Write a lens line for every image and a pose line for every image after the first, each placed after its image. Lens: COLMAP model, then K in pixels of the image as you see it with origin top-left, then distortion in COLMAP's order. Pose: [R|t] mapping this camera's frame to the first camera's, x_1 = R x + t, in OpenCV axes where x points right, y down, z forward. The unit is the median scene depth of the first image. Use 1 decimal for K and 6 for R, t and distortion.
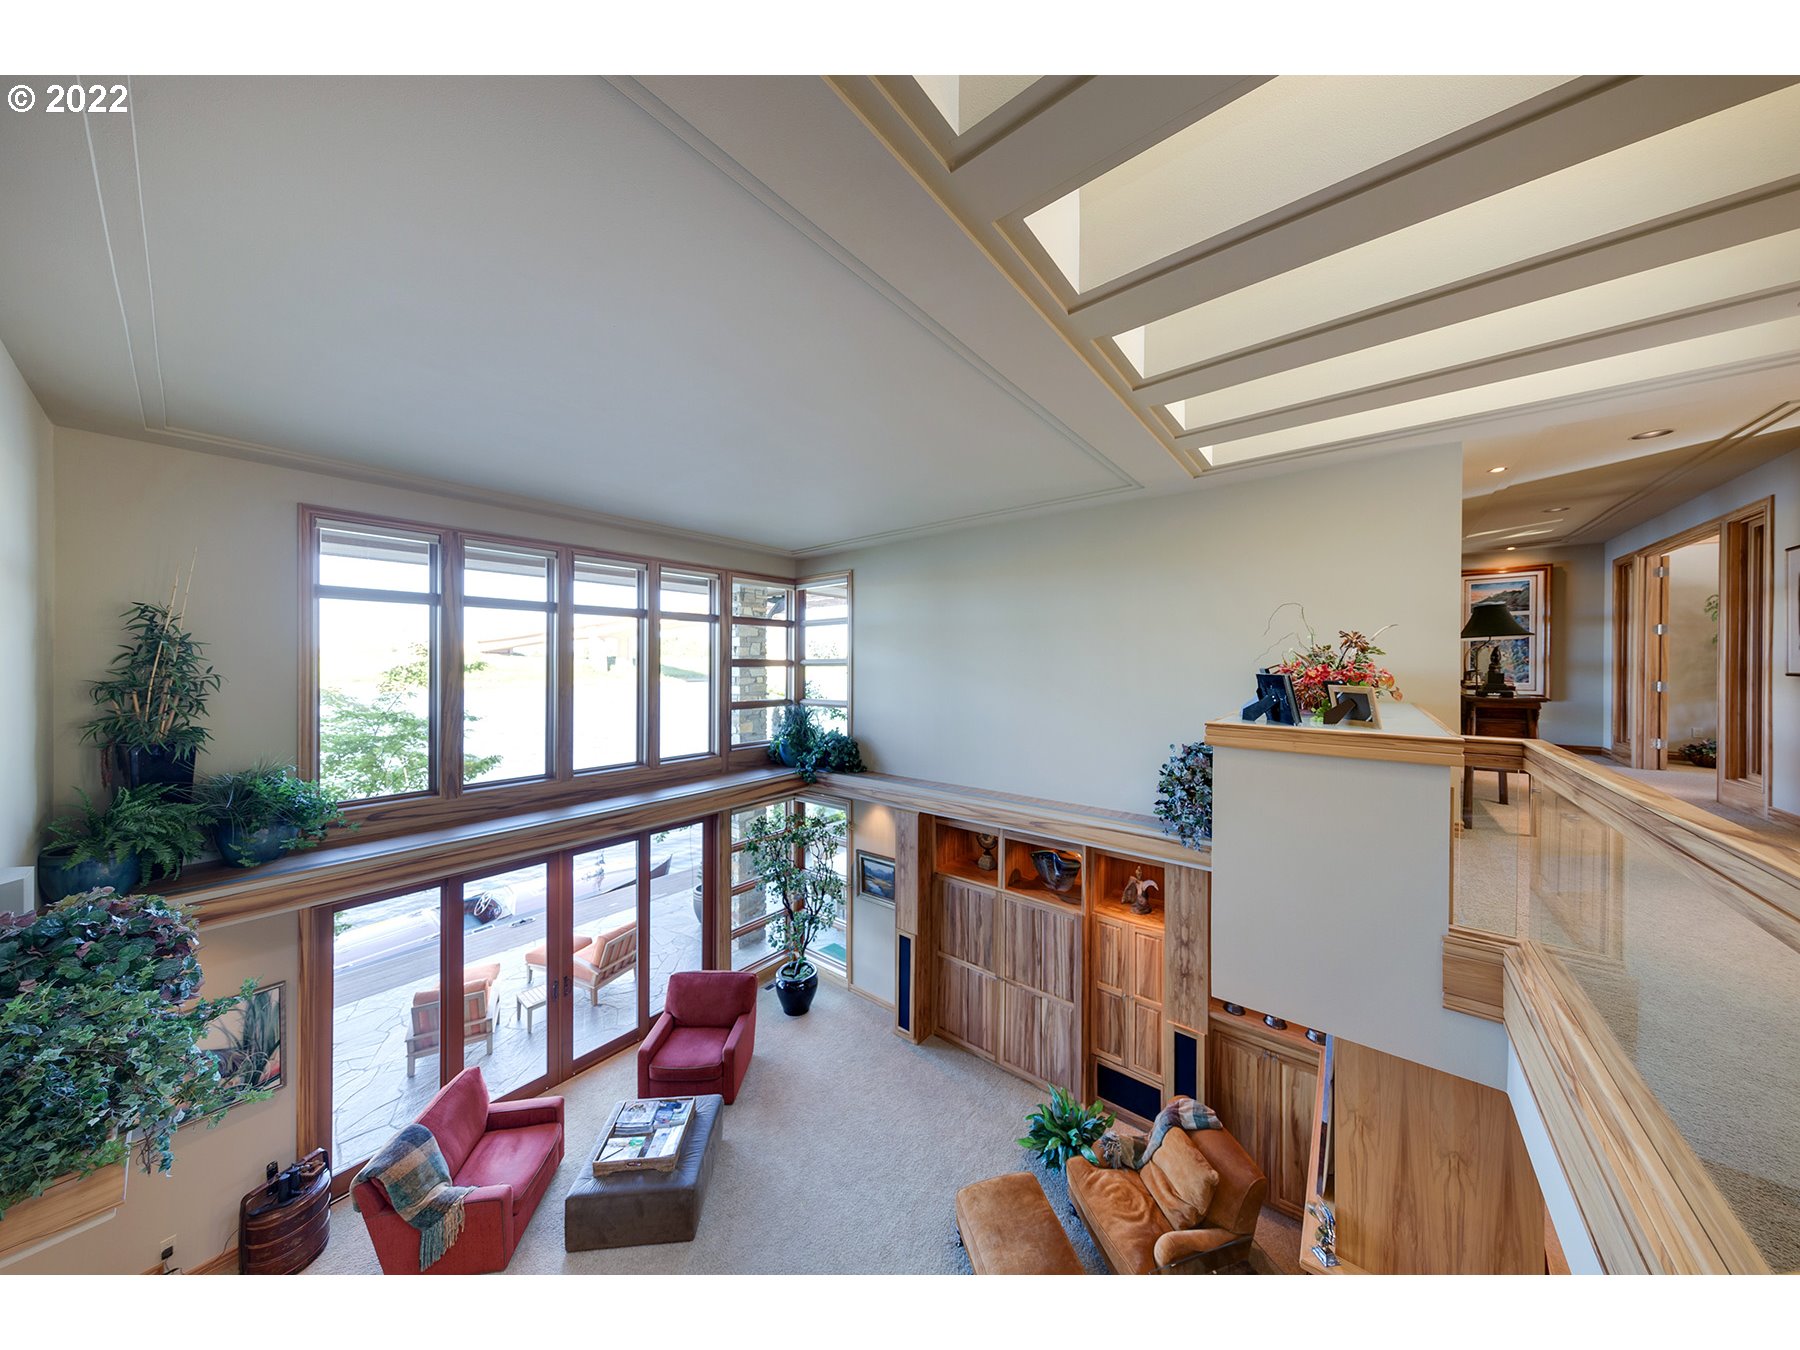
lens RADIAL K [[572.7, 0, 896.8], [0, 572.7, 672.3], [0, 0, 1]] dist [0.007858, 0.000041]
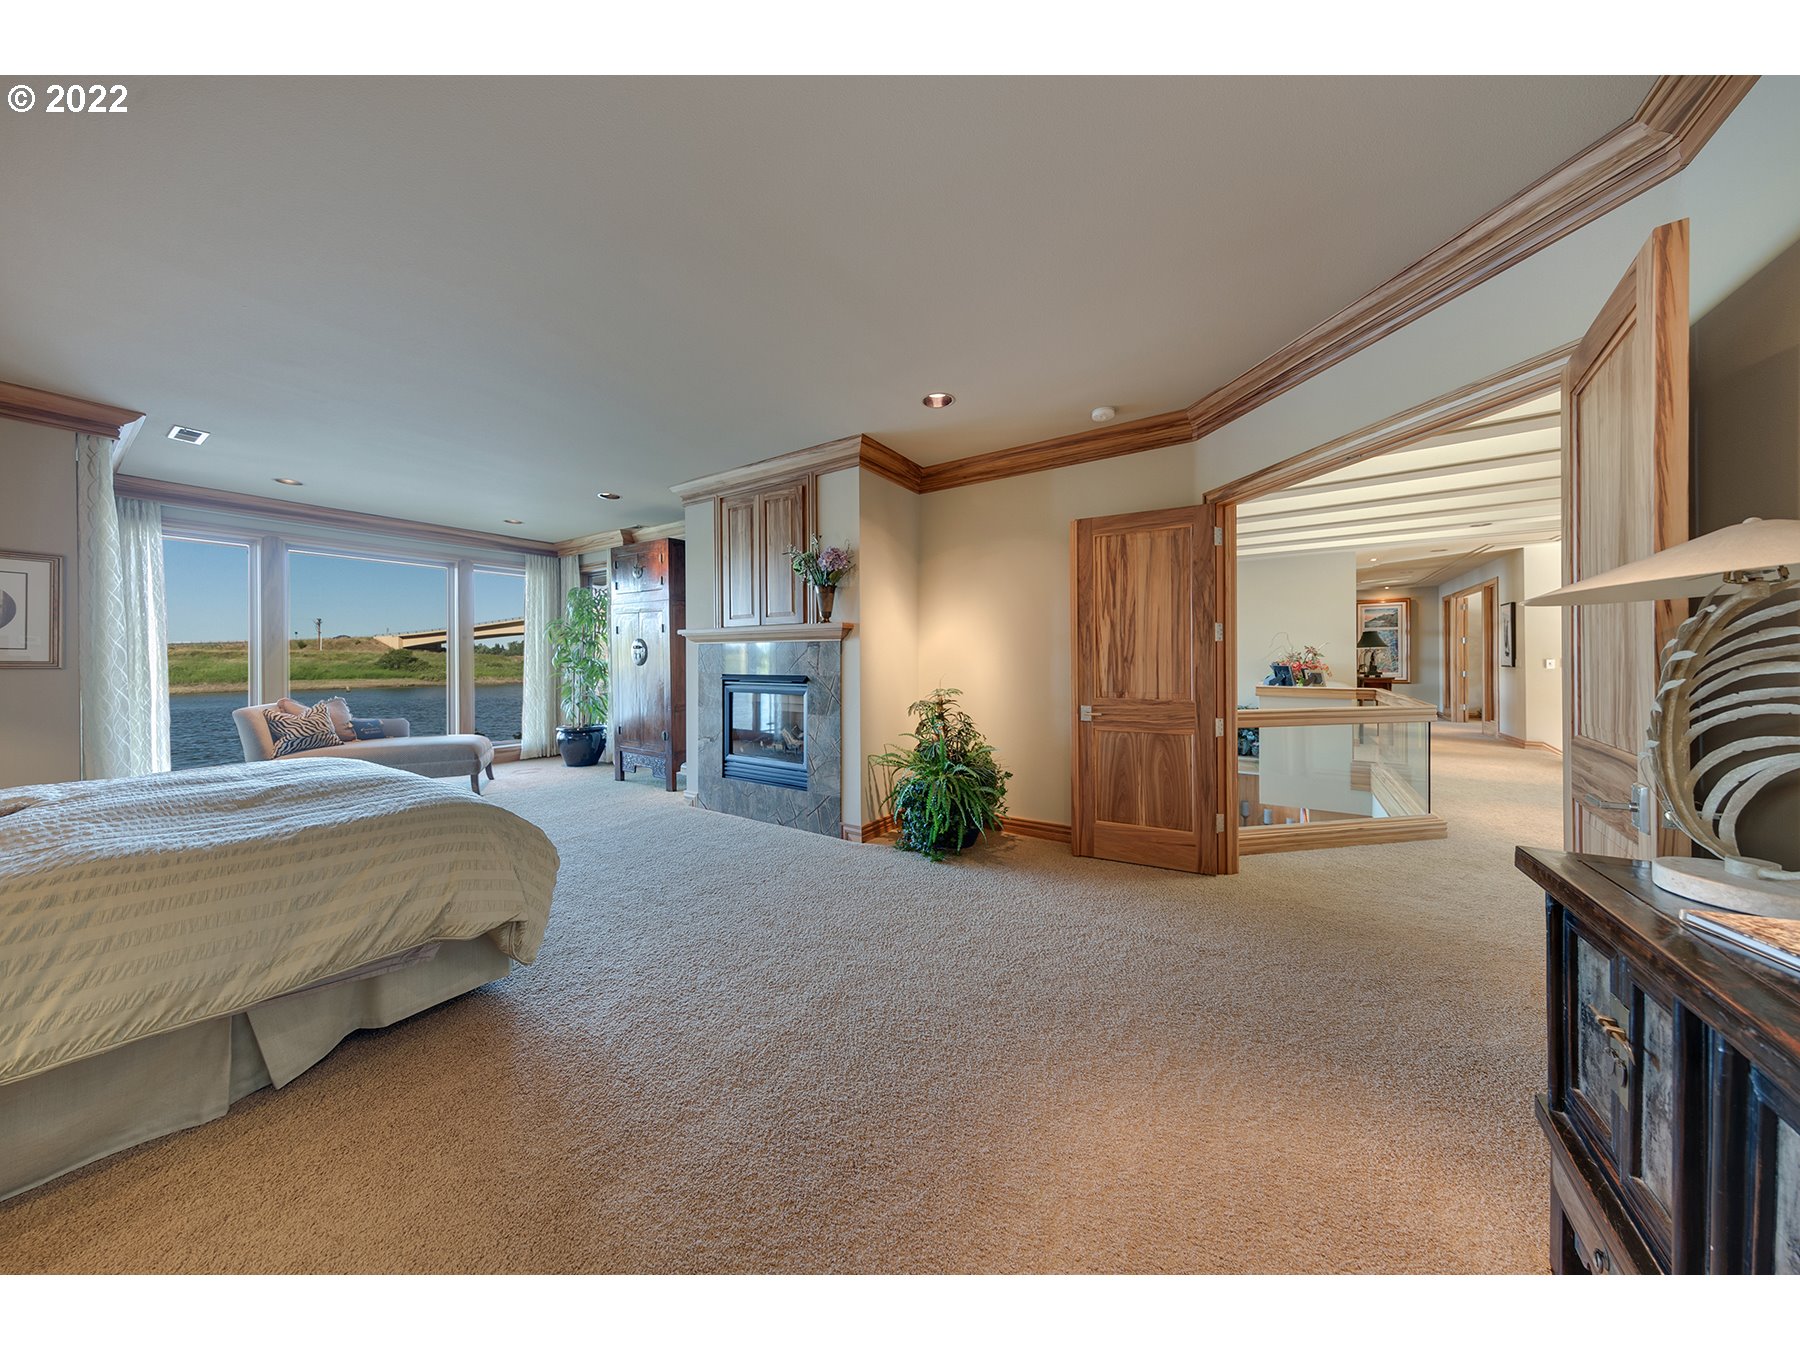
lens RADIAL K [[572.7, 0, 900.0], [0, 572.7, 662.6], [0, 0, 1]] dist [0.007858, 0.000041]
pose [[0.995297, -0.002180, 0.096846, -0.730357], [0.003452, 0.999910, -0.012959, 0.011096], [-0.096809, 0.013233, 0.995215, -0.768467]]
